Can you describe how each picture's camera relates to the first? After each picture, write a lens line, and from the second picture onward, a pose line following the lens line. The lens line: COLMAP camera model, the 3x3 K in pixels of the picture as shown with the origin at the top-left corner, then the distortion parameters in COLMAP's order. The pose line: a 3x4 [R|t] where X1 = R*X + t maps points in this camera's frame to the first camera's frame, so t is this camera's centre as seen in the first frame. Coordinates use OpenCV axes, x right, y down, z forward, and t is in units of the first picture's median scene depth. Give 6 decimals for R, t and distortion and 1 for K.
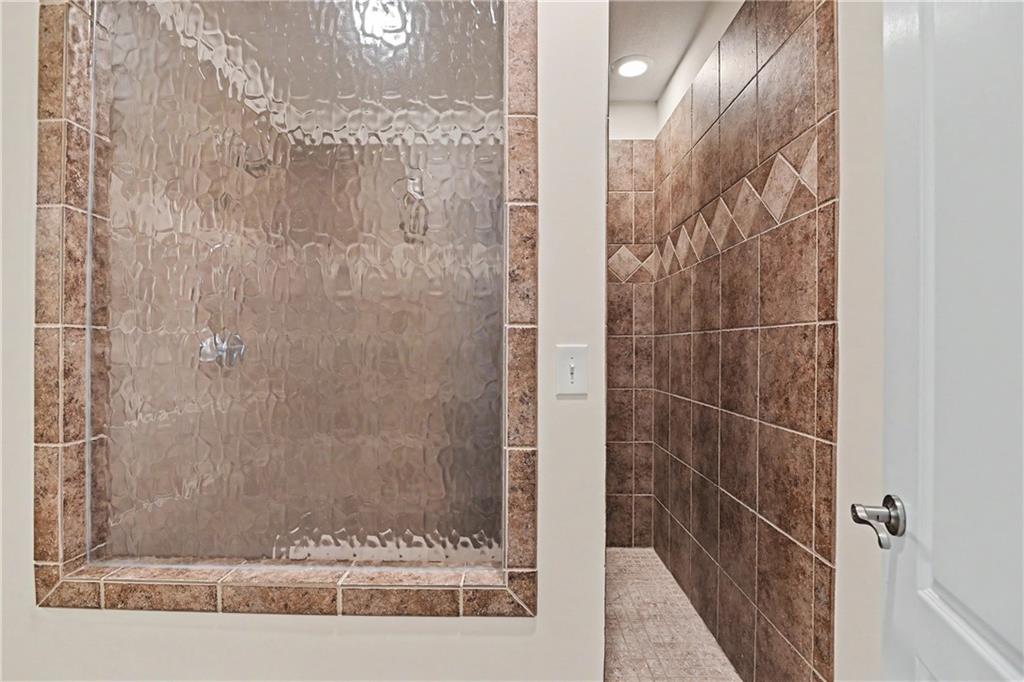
lens RADIAL K [[492.5, 0, 511.3], [0, 492.5, 343.8], [0, 0, 1]] dist [-0.015277, 0.000623]
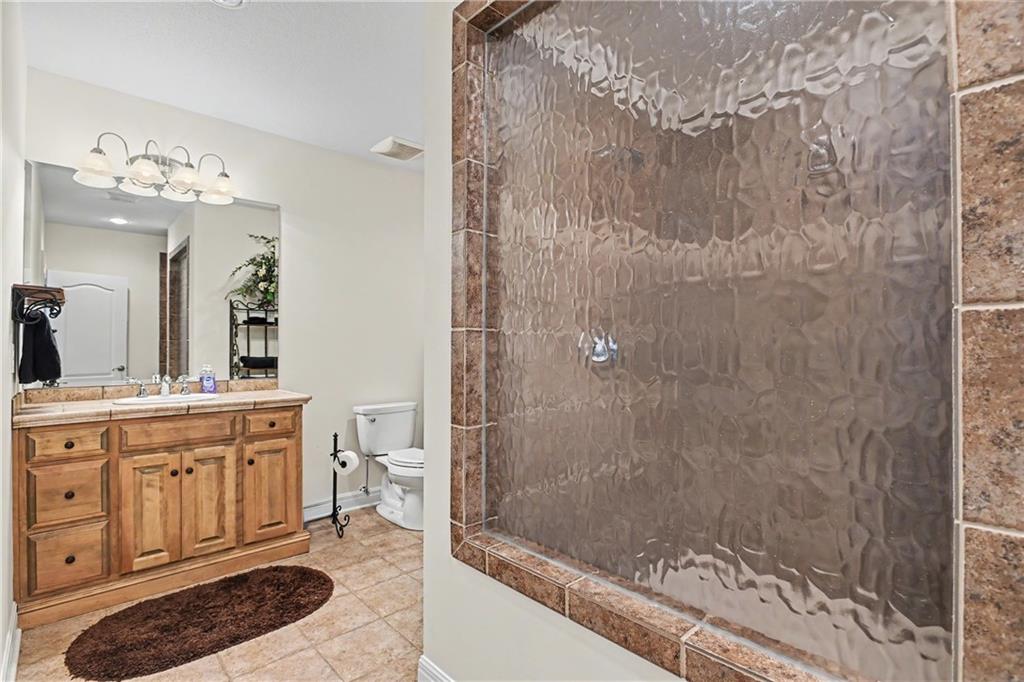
lens RADIAL K [[492.5, 0, 512.5], [0, 492.5, 340.2], [0, 0, 1]] dist [-0.015277, 0.000623]
pose [[0.683080, -0.011828, -0.730248, 0.049048], [0.006313, 0.999927, -0.010292, 0.003983], [0.730317, 0.002420, 0.683104, 0.239185]]
